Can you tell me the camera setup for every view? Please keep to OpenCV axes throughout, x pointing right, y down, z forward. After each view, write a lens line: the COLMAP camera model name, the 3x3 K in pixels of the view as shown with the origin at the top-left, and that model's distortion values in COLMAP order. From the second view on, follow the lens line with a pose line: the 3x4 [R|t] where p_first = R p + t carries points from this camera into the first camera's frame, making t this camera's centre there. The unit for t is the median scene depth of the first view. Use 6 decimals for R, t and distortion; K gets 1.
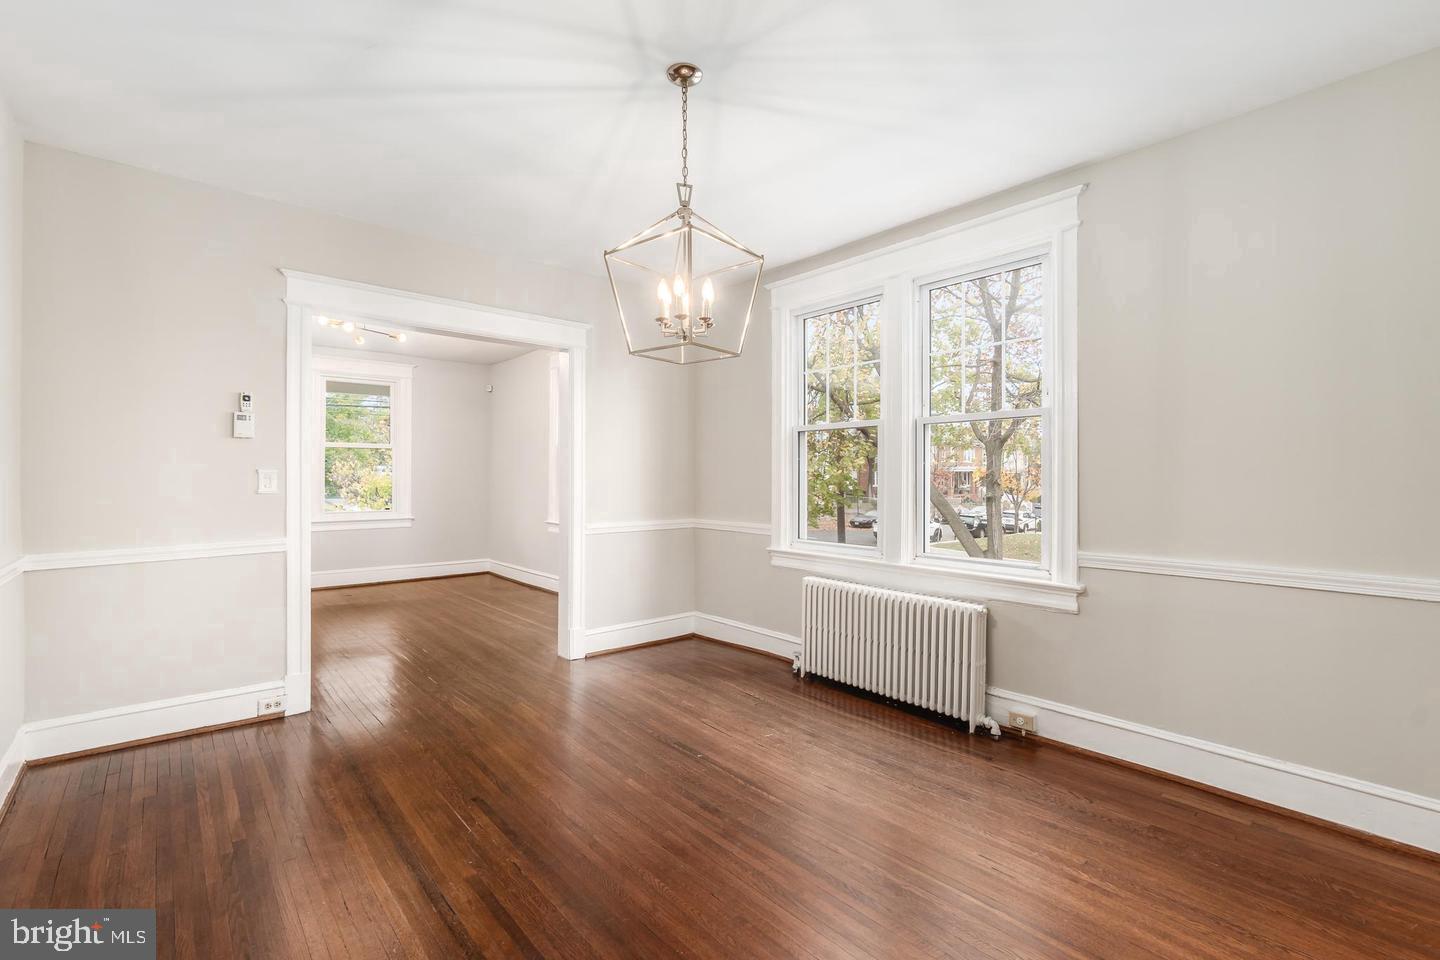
lens RADIAL K [[625.2, 0, 733.3], [0, 625.2, 480.9], [0, 0, 1]] dist [0.000090, -0.000024]
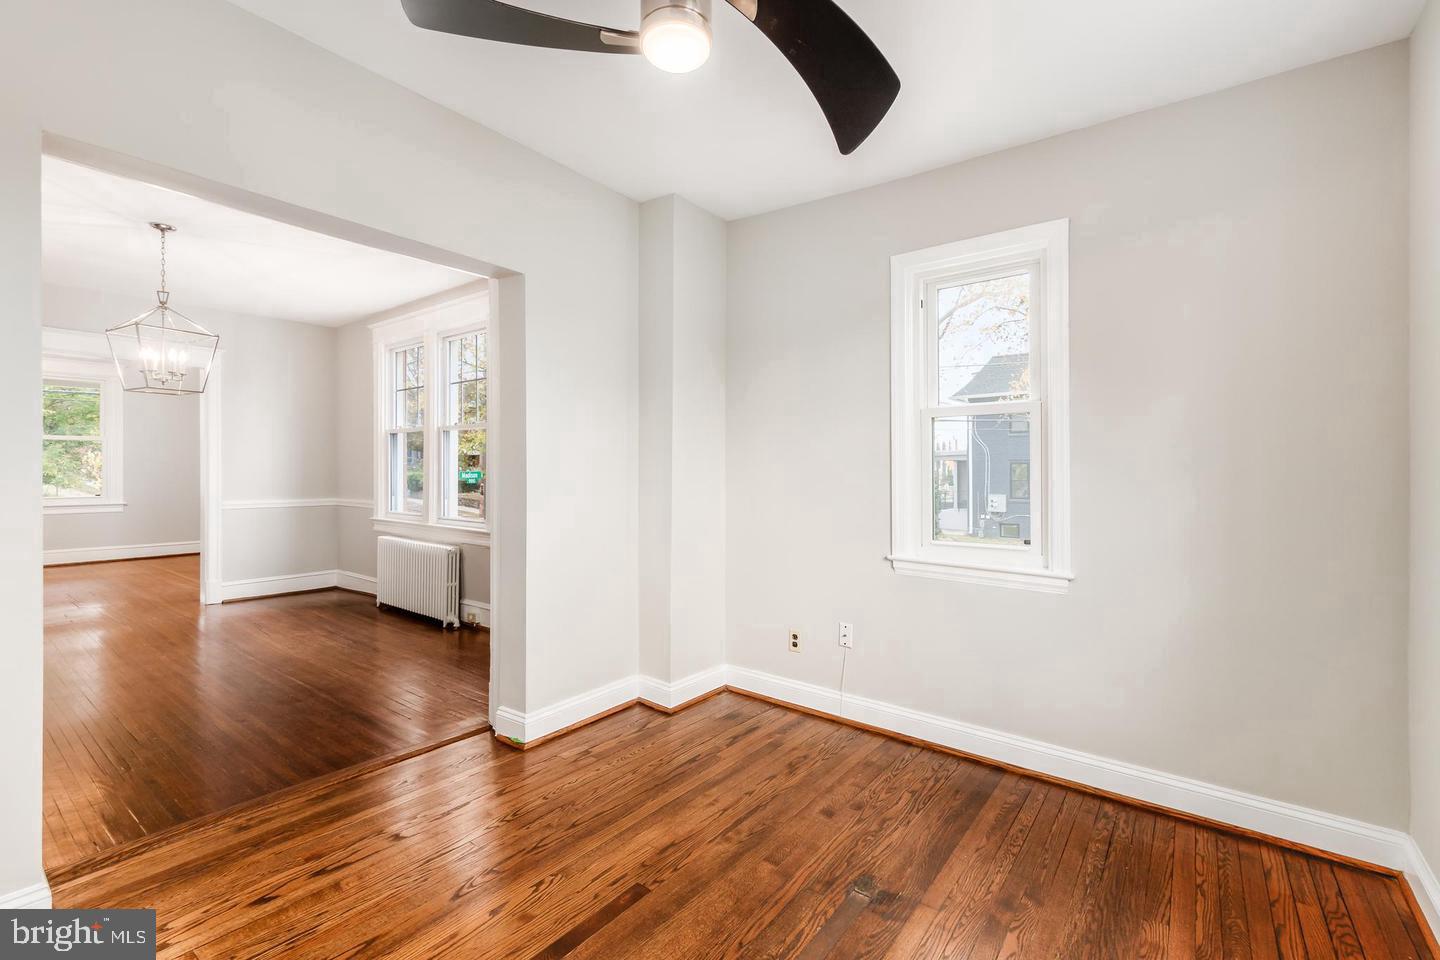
lens RADIAL K [[625.2, 0, 714.4], [0, 625.2, 481.5], [0, 0, 1]] dist [0.000090, -0.000024]
pose [[0.984686, 0.000163, 0.174335, 0.608126], [-0.001442, 0.999973, 0.007210, 0.018003], [-0.174329, -0.007351, 0.984660, -0.522751]]
